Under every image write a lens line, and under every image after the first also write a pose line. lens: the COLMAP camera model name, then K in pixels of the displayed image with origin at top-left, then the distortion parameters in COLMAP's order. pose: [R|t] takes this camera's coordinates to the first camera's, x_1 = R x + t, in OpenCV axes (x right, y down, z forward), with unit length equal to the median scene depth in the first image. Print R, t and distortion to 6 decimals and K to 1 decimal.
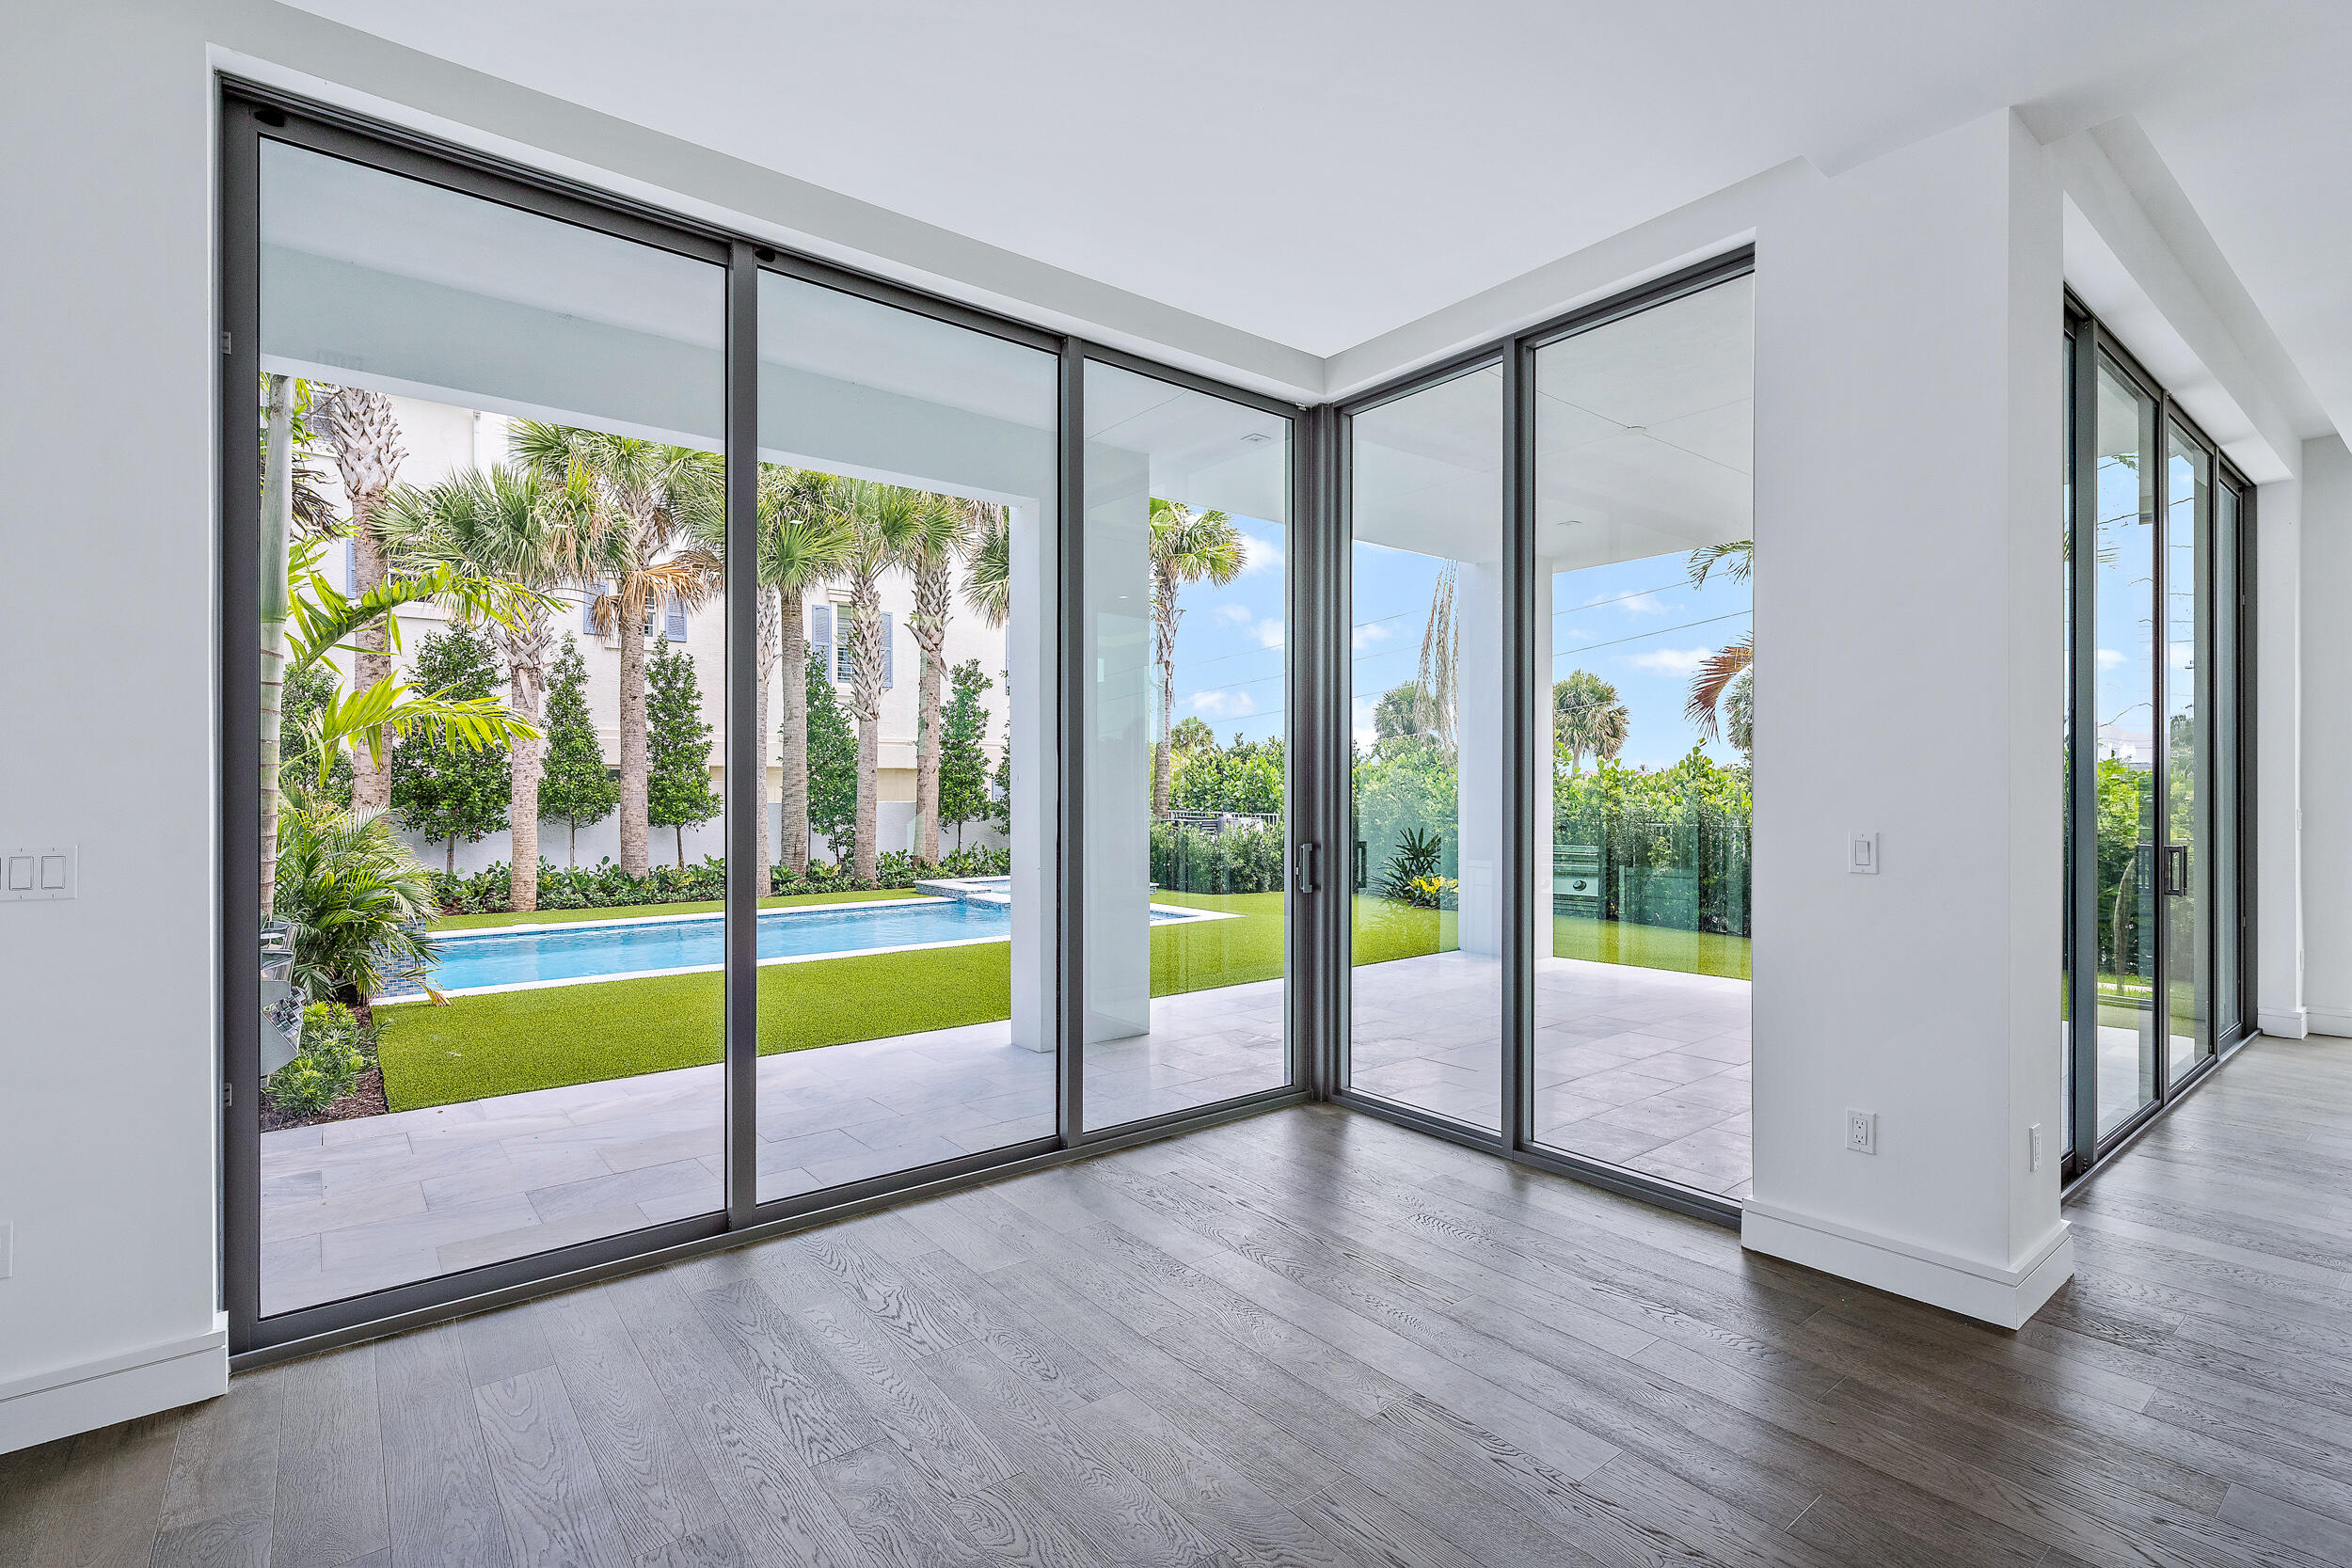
lens RADIAL K [[1072.2, 0, 1164.2], [0, 1072.2, 788.2], [0, 0, 1]] dist [0.006388, -0.001341]
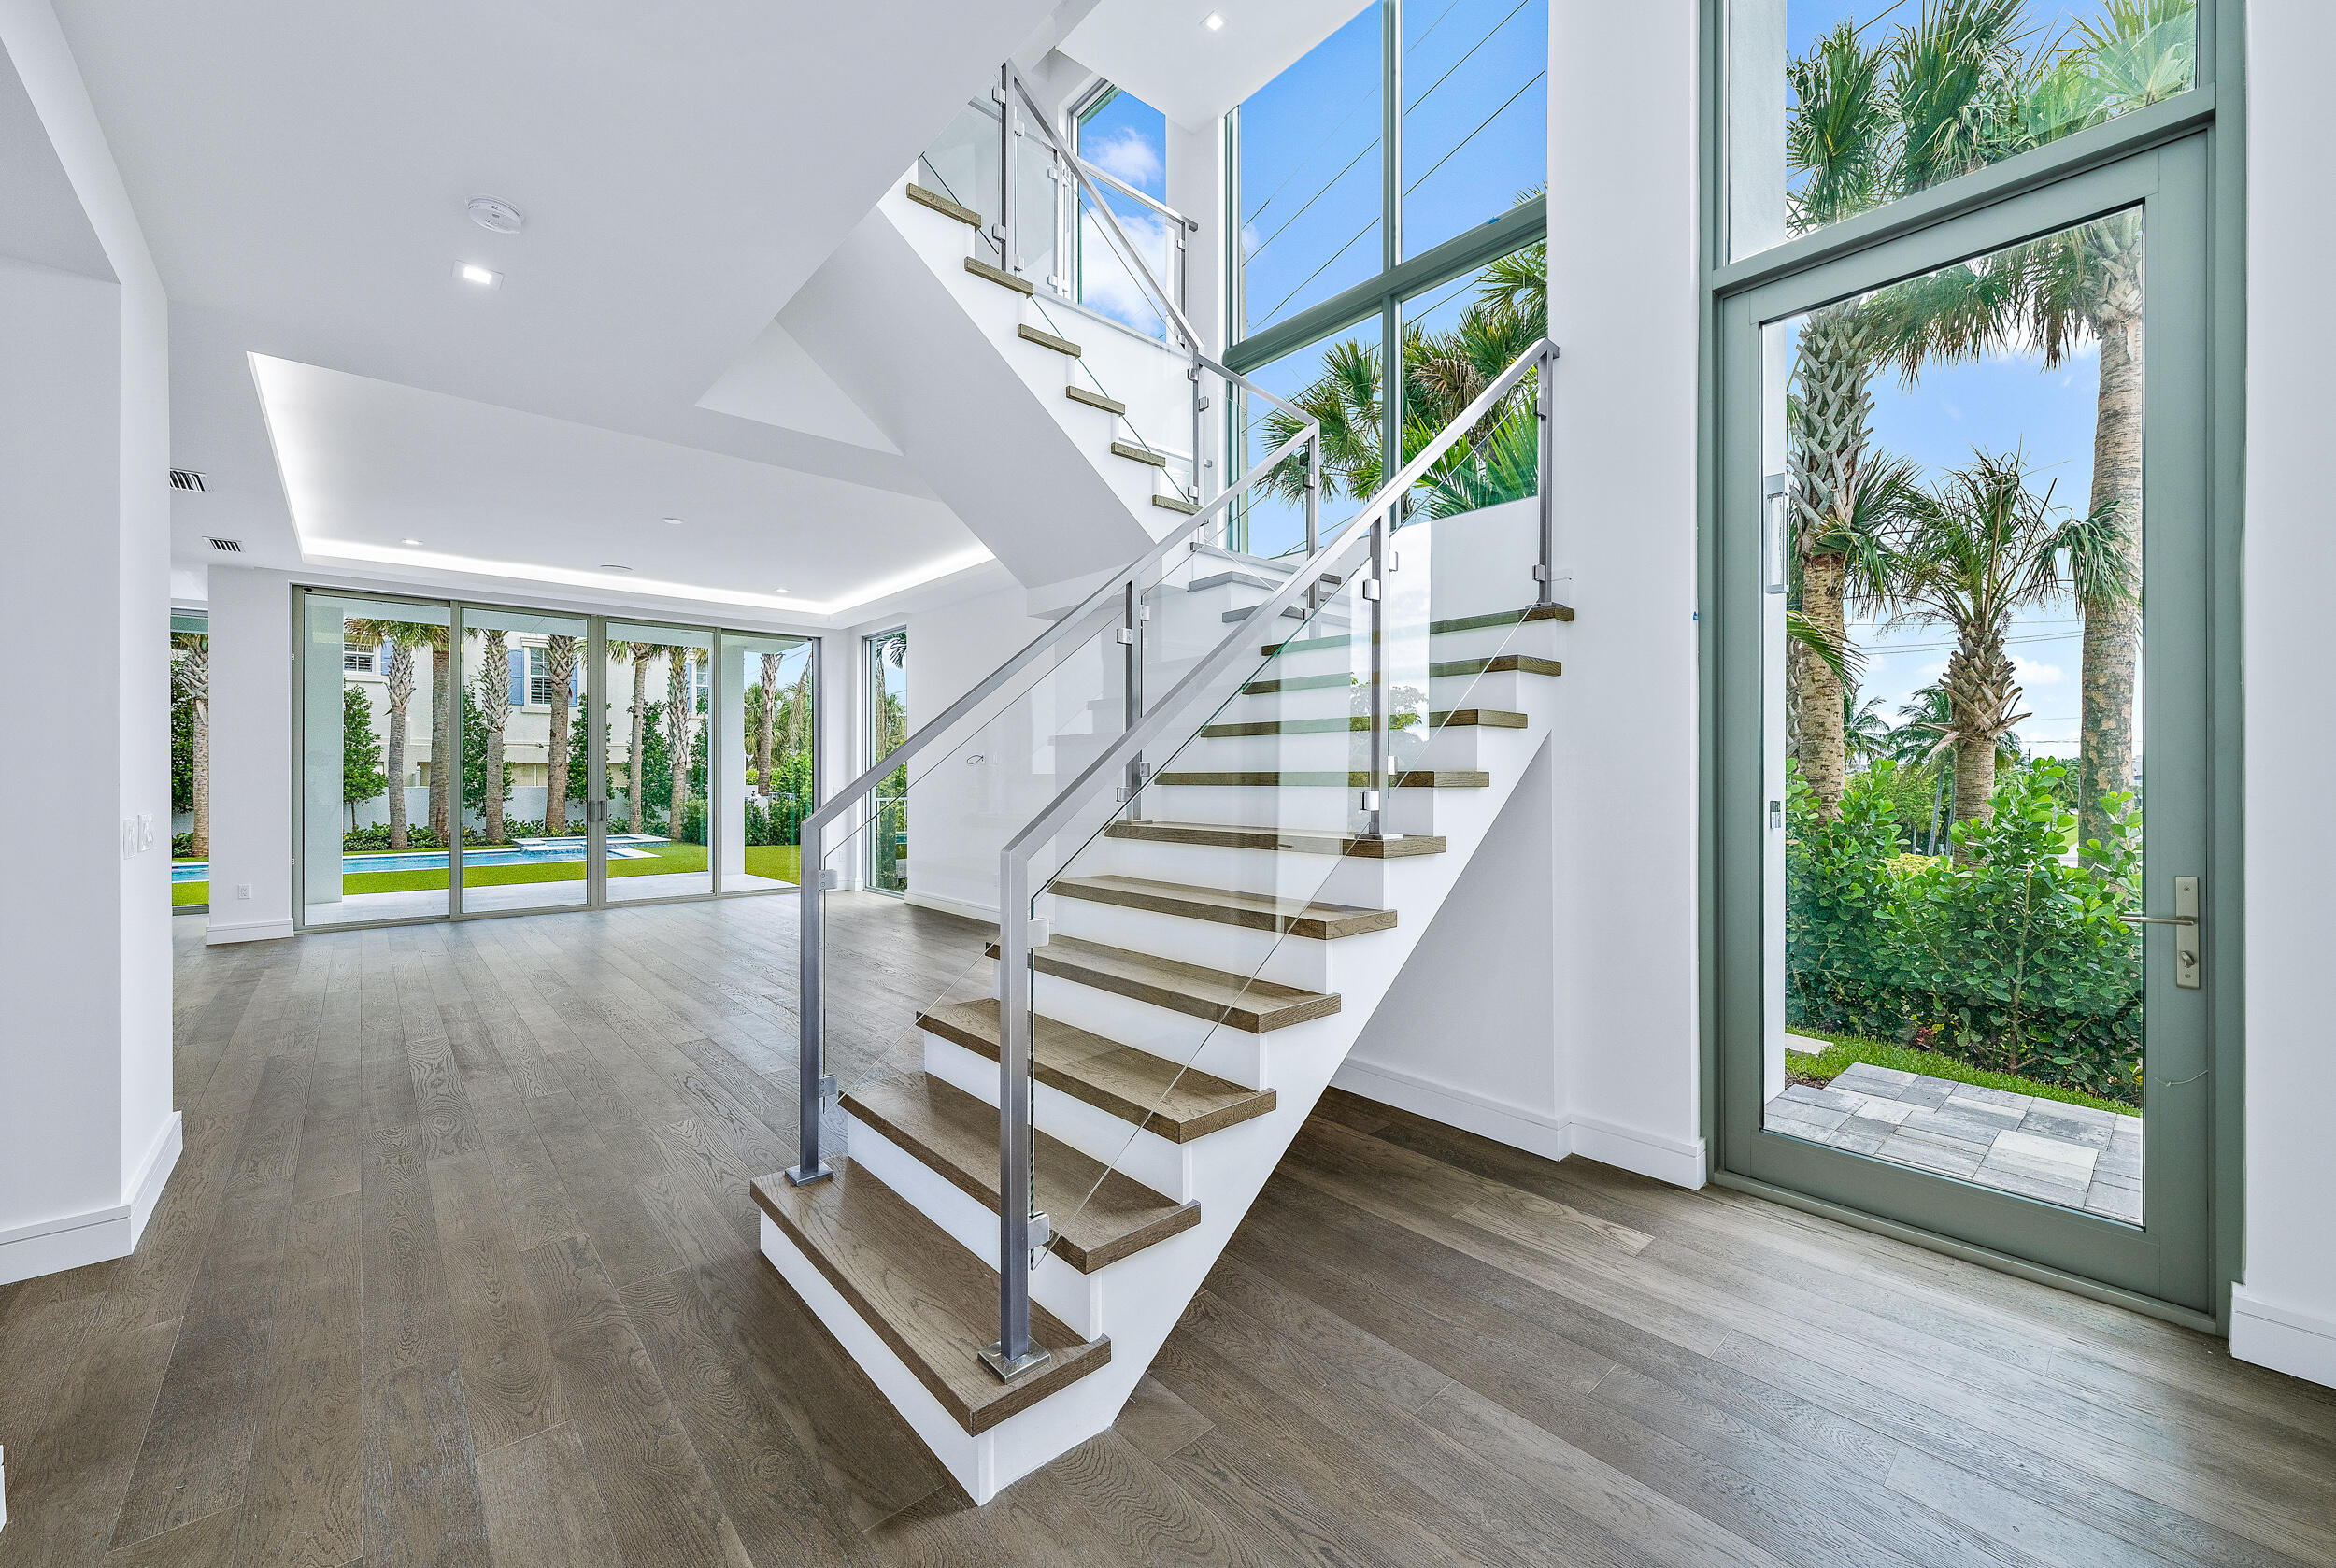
lens RADIAL K [[916.9, 0, 1173.9], [0, 916.9, 775.9], [0, 0, 1]] dist [-0.002317, -0.000413]
pose [[0.998165, 0.001073, 0.060541, 0.688321], [-0.000980, 0.999998, -0.001564, -0.001393], [-0.060542, 0.001502, 0.998164, -0.380384]]
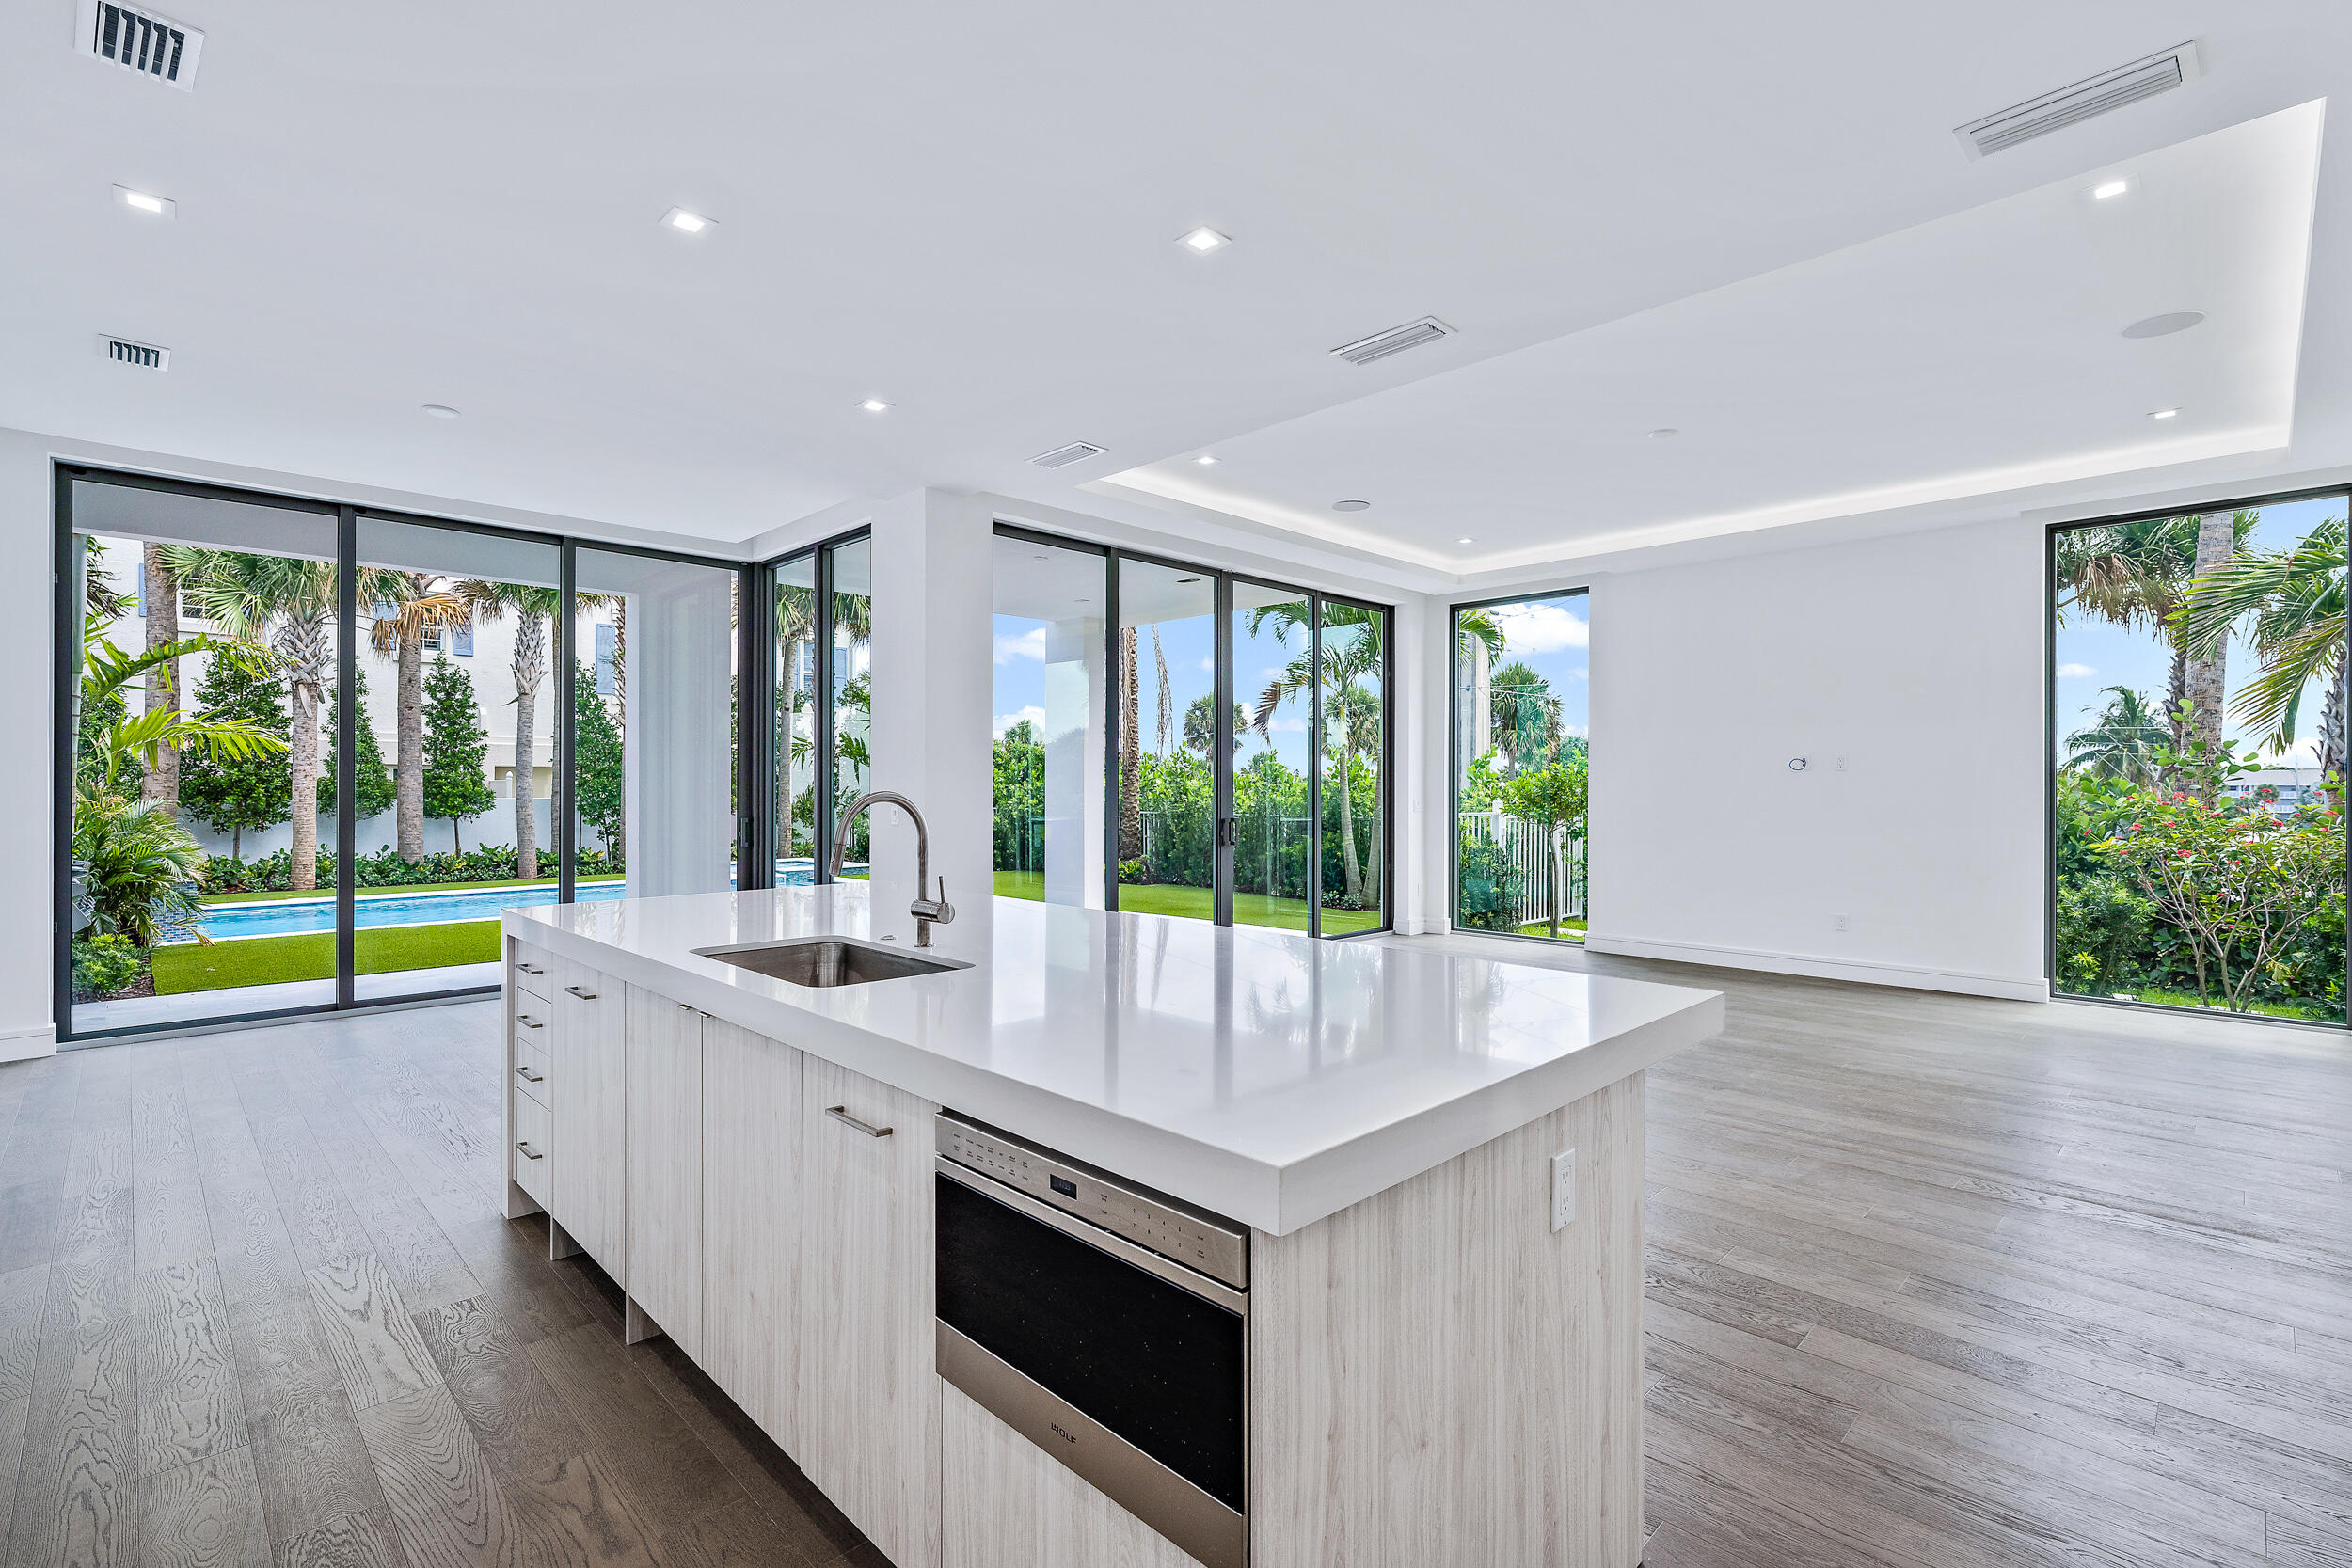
lens RADIAL K [[1072.2, 0, 1177.3], [0, 1072.2, 785.3], [0, 0, 1]] dist [0.006388, -0.001341]
pose [[0.993679, 0.001924, 0.112240, 0.214581], [-0.001719, 0.999997, -0.001917, 0.000379], [-0.112244, 0.001712, 0.993679, -0.267766]]
